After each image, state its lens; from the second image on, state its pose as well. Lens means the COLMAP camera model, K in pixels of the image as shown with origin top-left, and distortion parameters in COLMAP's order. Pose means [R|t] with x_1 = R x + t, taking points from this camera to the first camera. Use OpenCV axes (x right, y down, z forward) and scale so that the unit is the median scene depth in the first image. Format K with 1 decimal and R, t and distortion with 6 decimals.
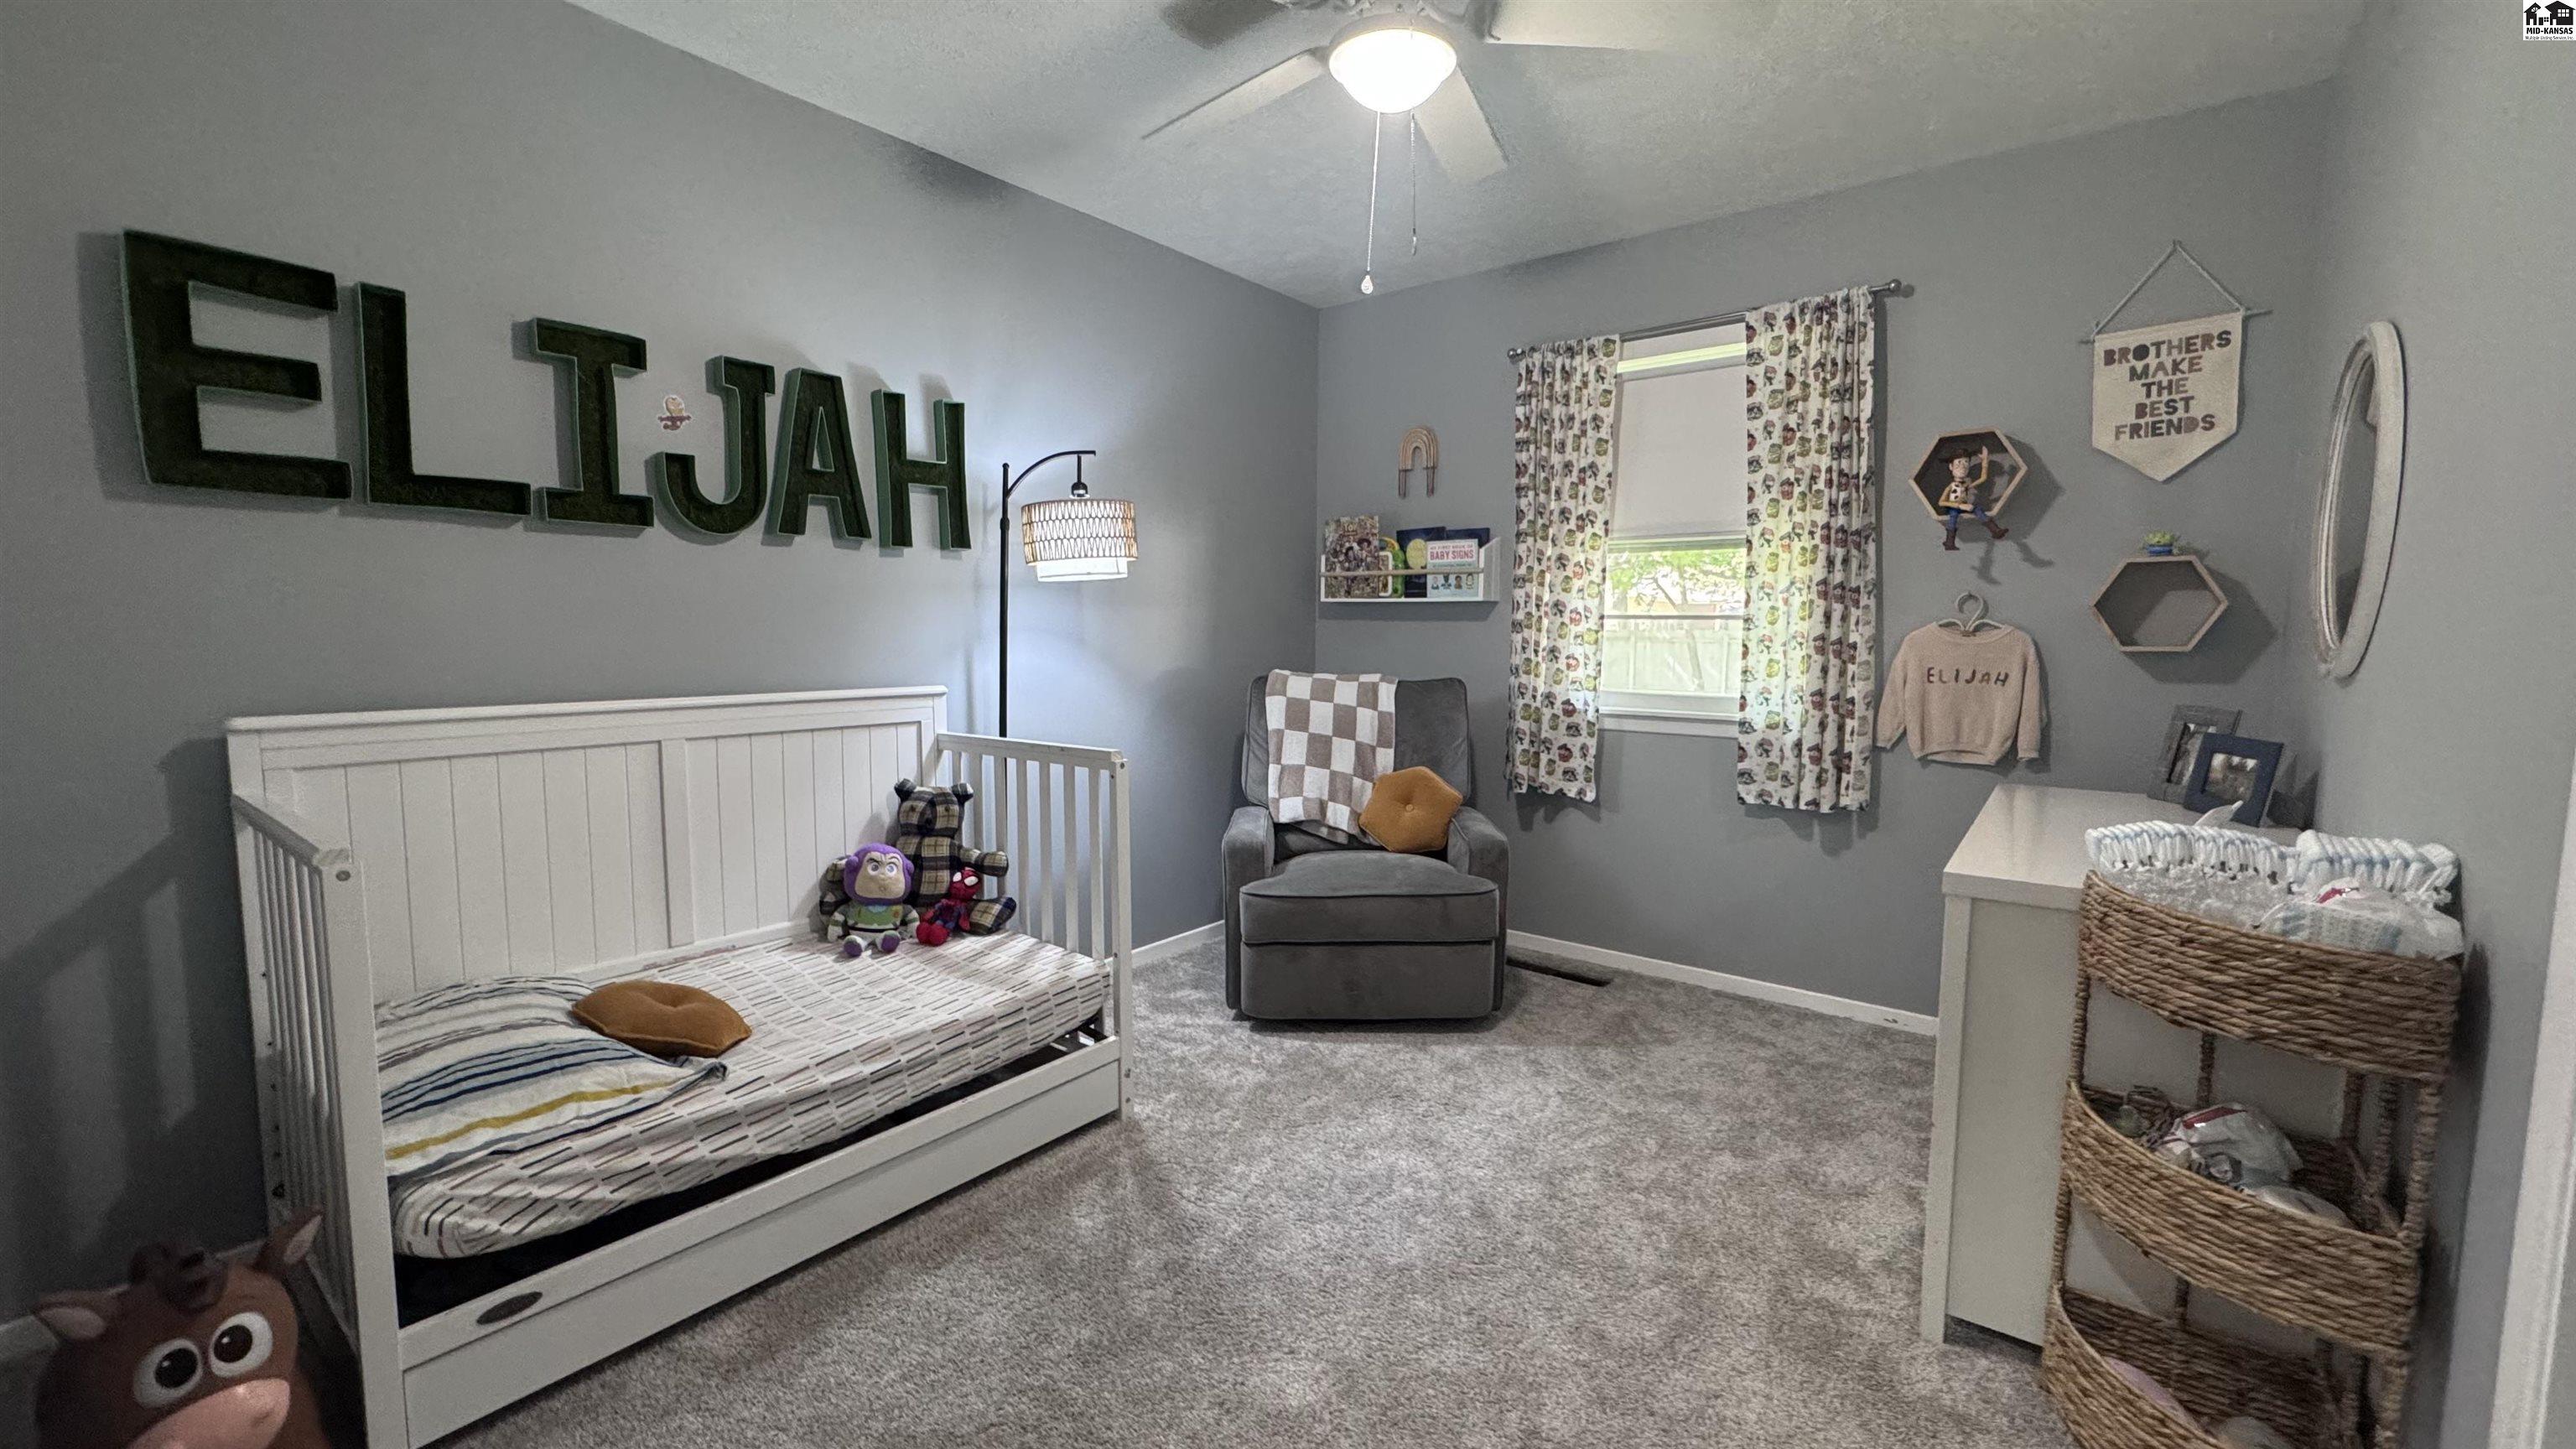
lens RADIAL K [[1032.1, 0, 1285.0], [0, 1032.1, 717.8], [0, 0, 1]] dist [-0.001435, 0.000287]
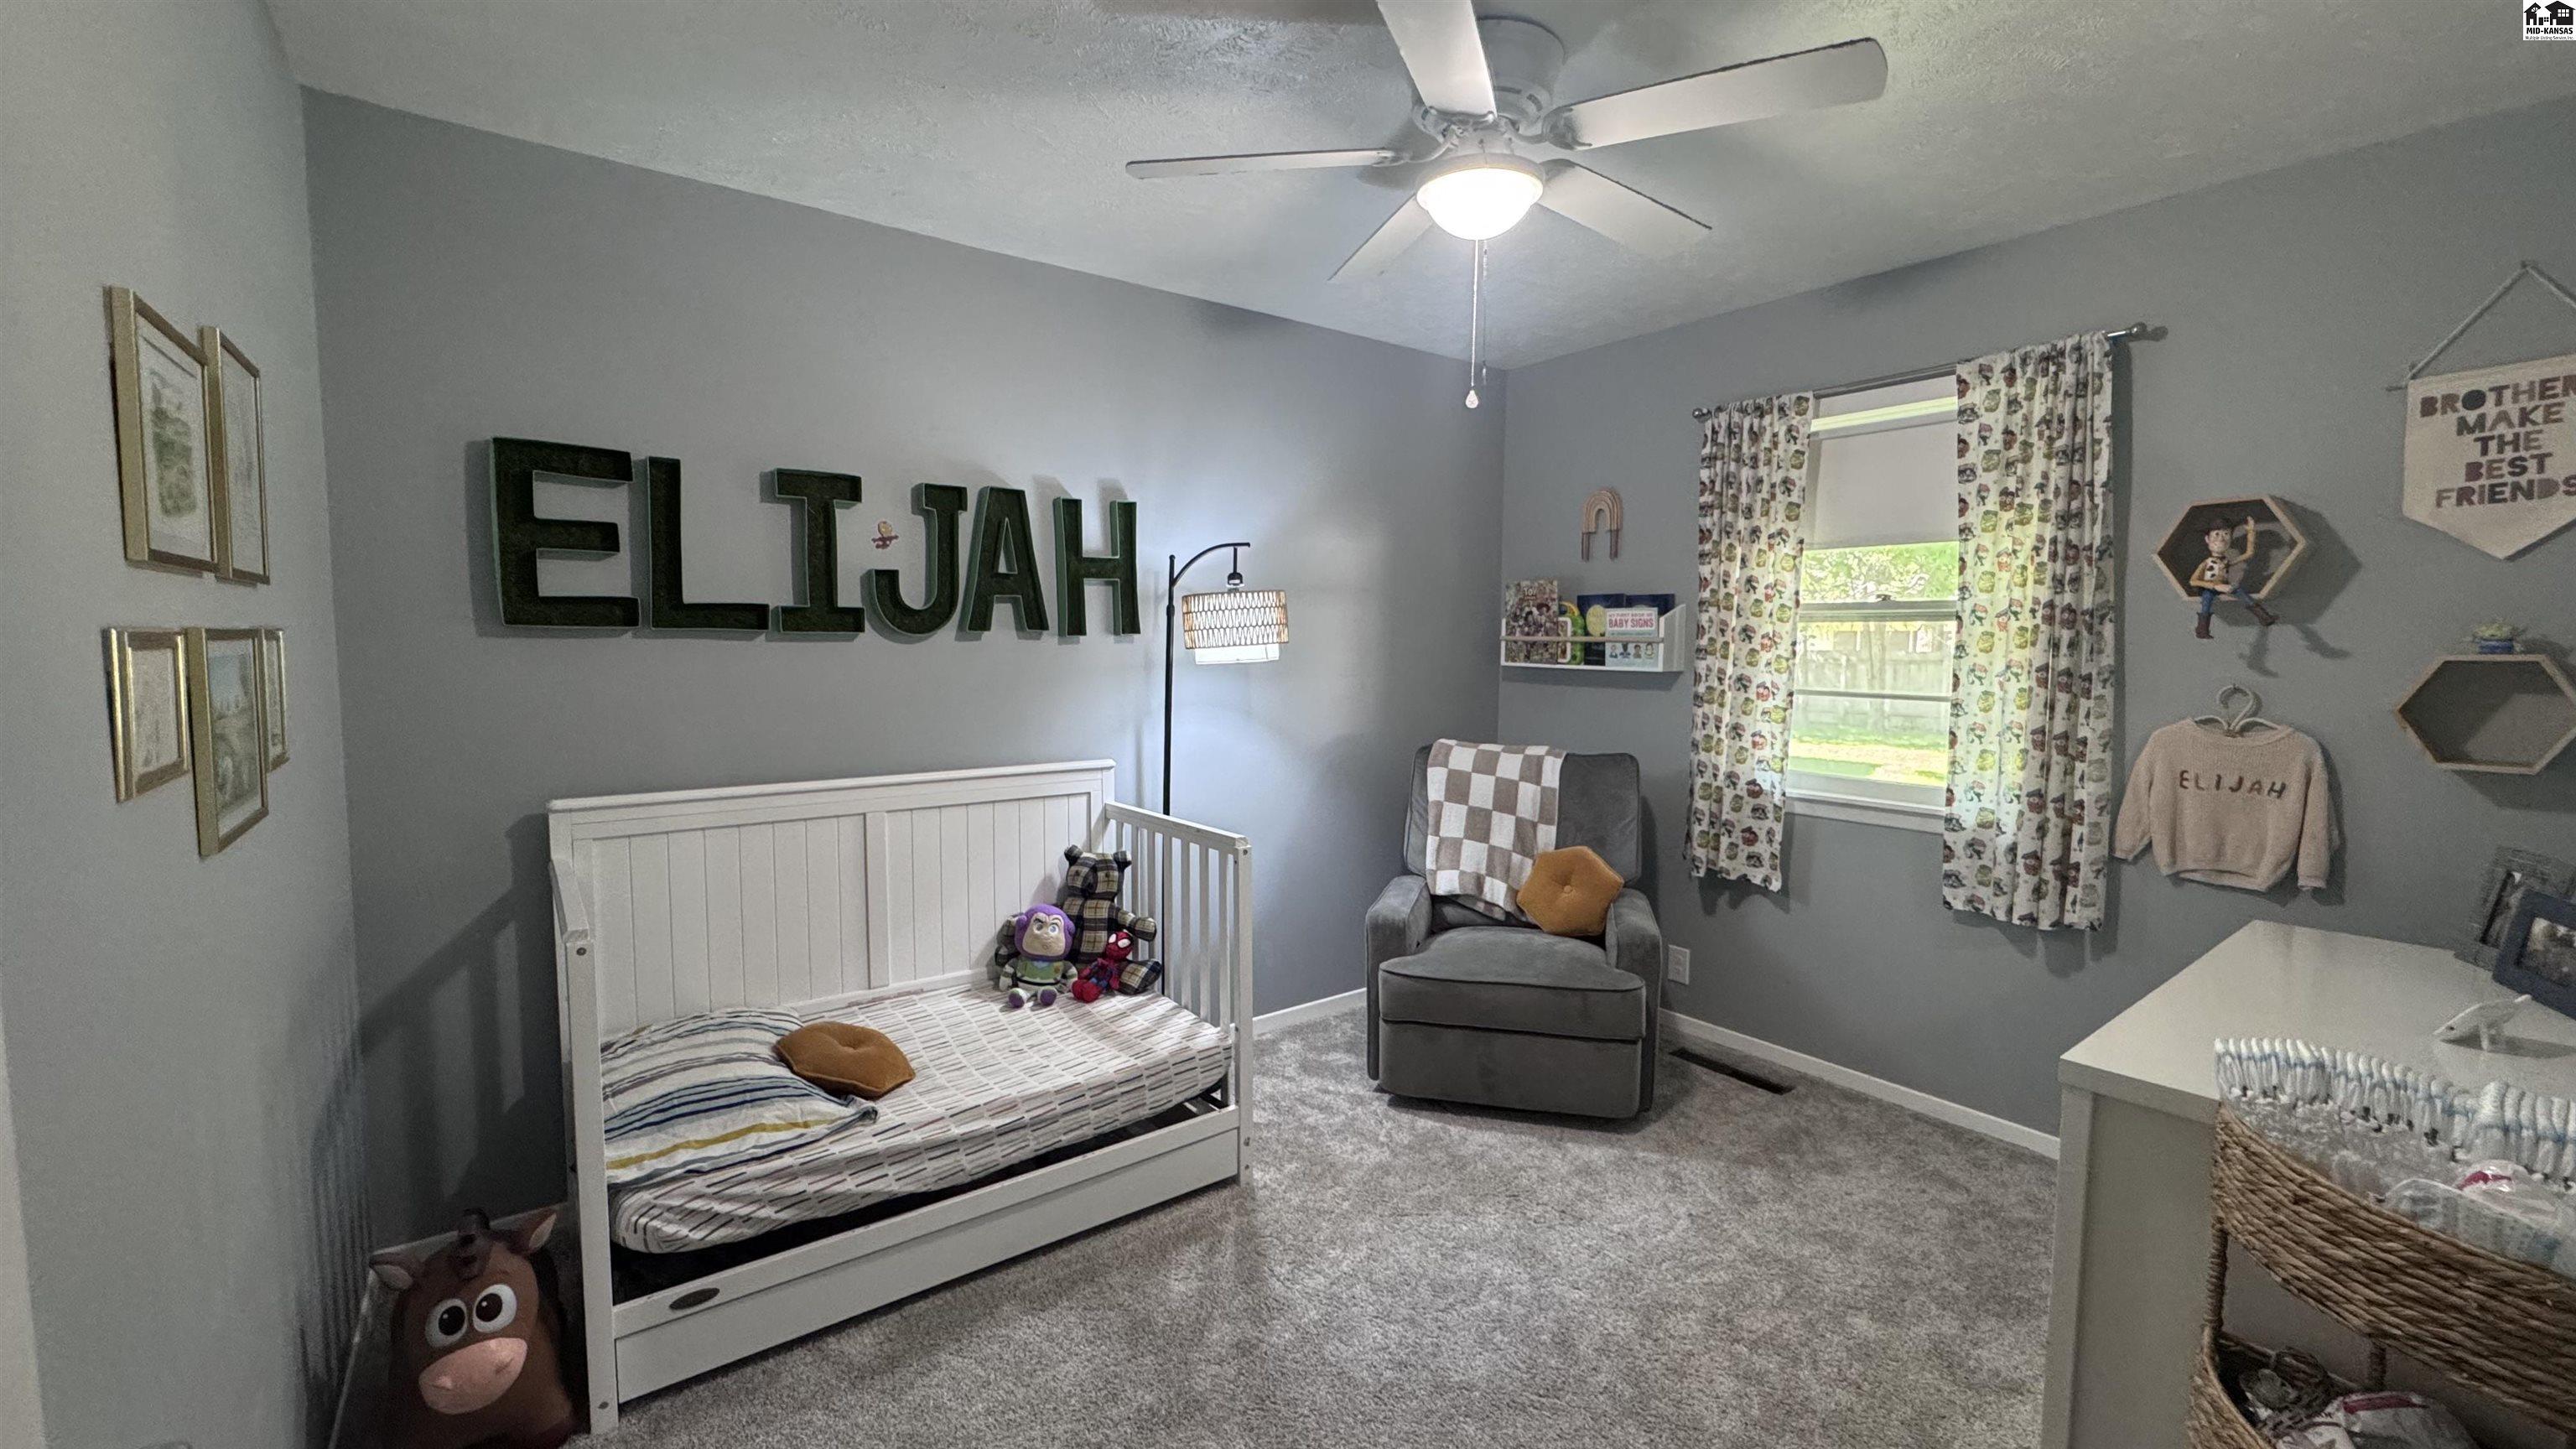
lens RADIAL K [[1032.1, 0, 1285.0], [0, 1032.1, 717.8], [0, 0, 1]] dist [-0.001435, 0.000287]
pose [[0.966778, 0.019365, -0.254882, 0.135264], [-0.022378, 0.999710, -0.008929, -0.074926], [0.254635, 0.014336, 0.966931, -0.017631]]
